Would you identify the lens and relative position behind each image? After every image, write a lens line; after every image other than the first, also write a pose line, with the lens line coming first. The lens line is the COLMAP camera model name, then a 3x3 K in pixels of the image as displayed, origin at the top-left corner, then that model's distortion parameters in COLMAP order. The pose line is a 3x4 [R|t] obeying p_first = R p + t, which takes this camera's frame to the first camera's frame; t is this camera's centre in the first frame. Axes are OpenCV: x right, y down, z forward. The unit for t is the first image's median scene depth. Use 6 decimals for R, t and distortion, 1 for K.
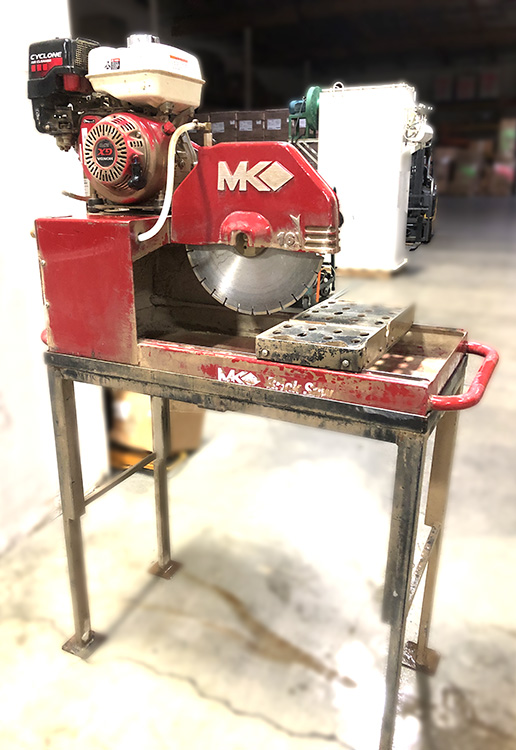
lens RADIAL K [[618.4, 0, 259.1], [0, 618.4, 378.0], [0, 0, 1]] dist [0.004198, 0.000593]
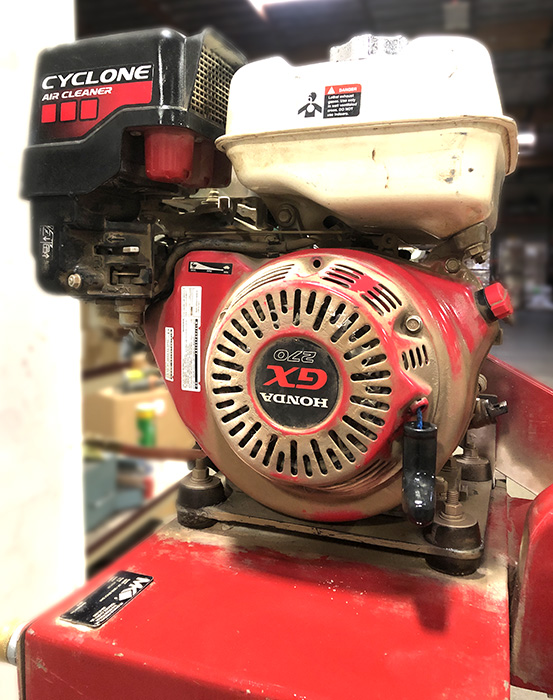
lens RADIAL K [[760.5, 0, 275.4], [0, 760.5, 351.0], [0, 0, 1]] dist [0.019166, -0.009391]
pose [[0.997458, 0.012633, 0.070130, -0.280268], [0.003365, 0.974709, -0.223455, -0.295214], [-0.071179, 0.223123, 0.972188, 0.646650]]
